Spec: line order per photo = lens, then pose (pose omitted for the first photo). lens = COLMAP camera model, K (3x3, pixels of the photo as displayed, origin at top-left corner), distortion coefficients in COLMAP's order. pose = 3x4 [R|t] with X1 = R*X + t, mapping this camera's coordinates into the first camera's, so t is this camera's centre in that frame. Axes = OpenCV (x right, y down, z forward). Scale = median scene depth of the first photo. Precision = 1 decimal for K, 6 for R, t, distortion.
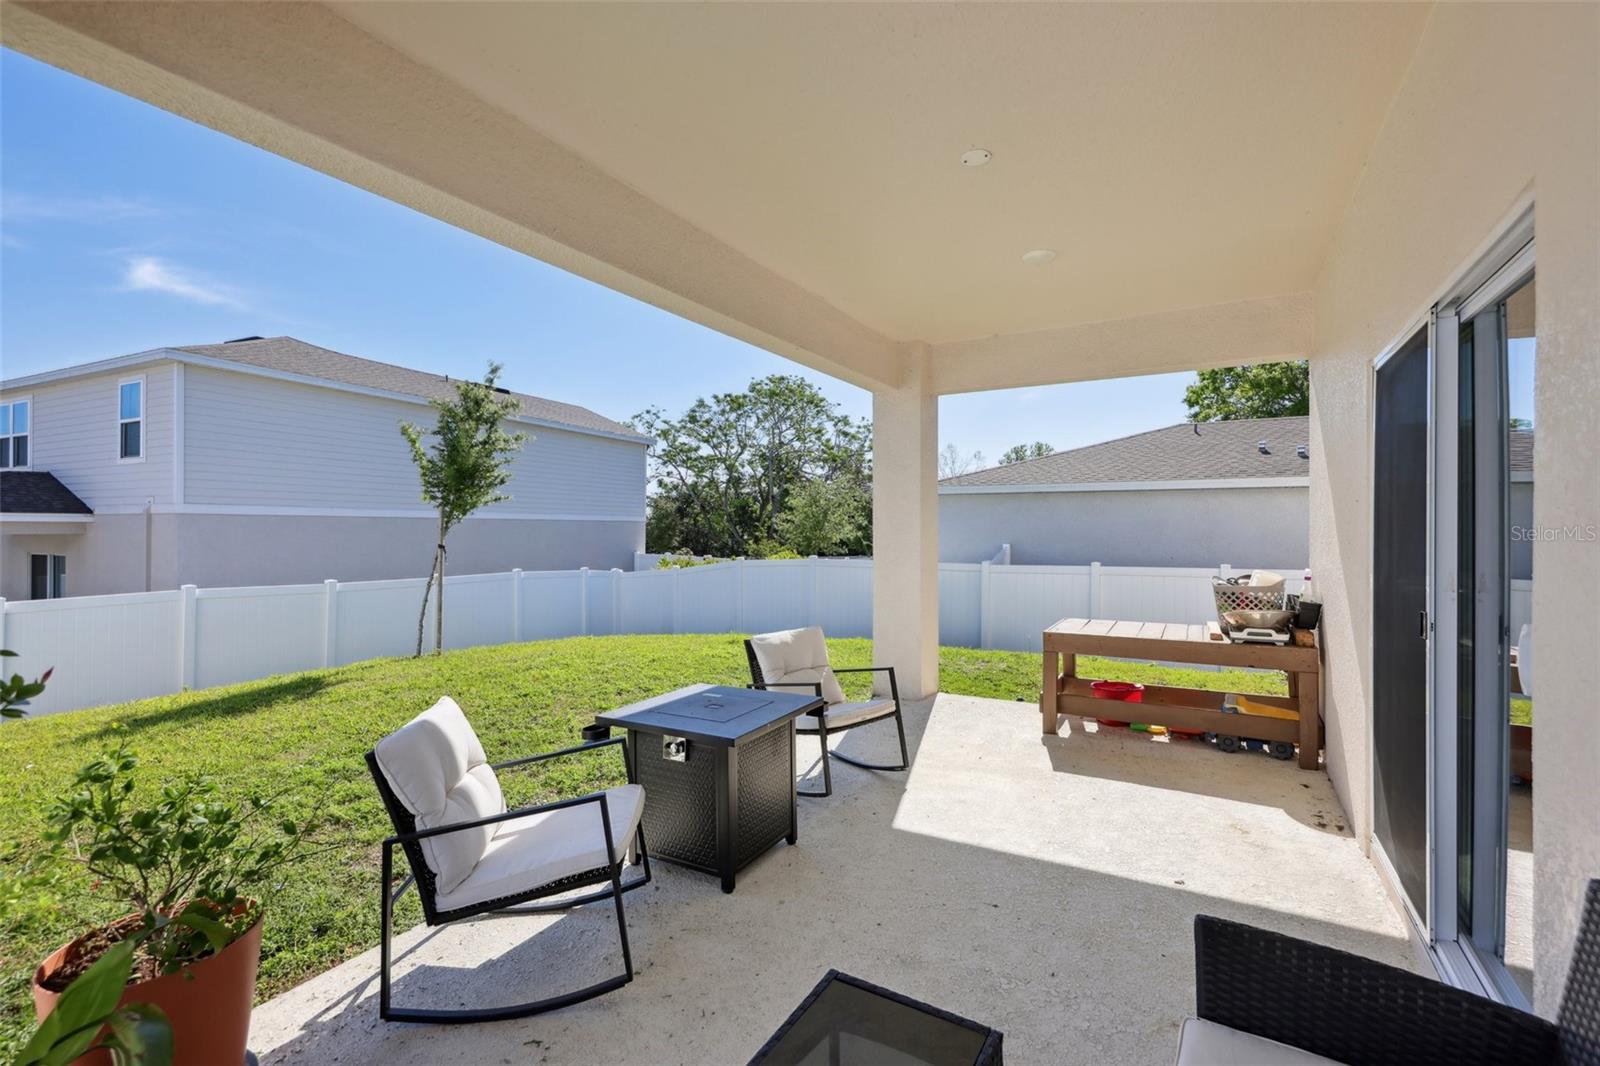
lens RADIAL K [[738.0, 0, 796.6], [0, 738.0, 537.2], [0, 0, 1]] dist [0.013772, -0.000079]
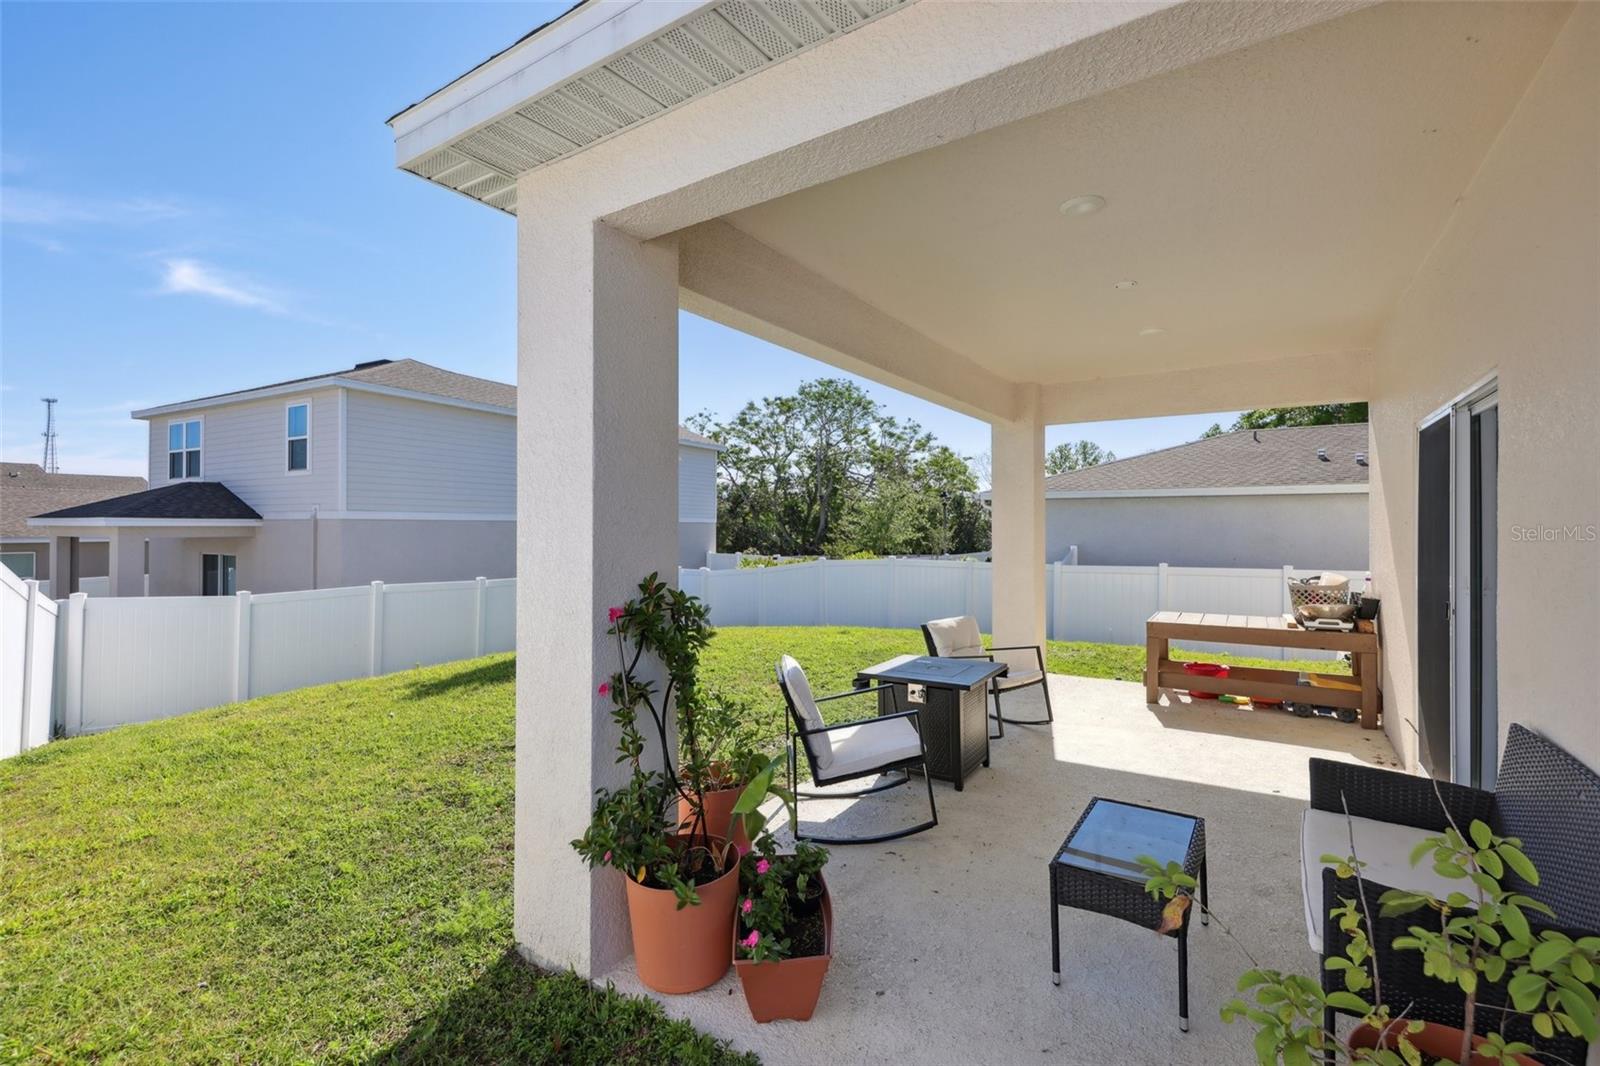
lens RADIAL K [[728.4, 0, 800.0], [0, 728.4, 533.0], [0, 0, 1]] dist [0.015807, -0.000259]
pose [[0.998573, -0.000478, -0.053404, -0.062571], [0.000269, 0.999992, -0.003926, -0.005570], [0.053405, 0.003906, 0.998565, -0.089522]]
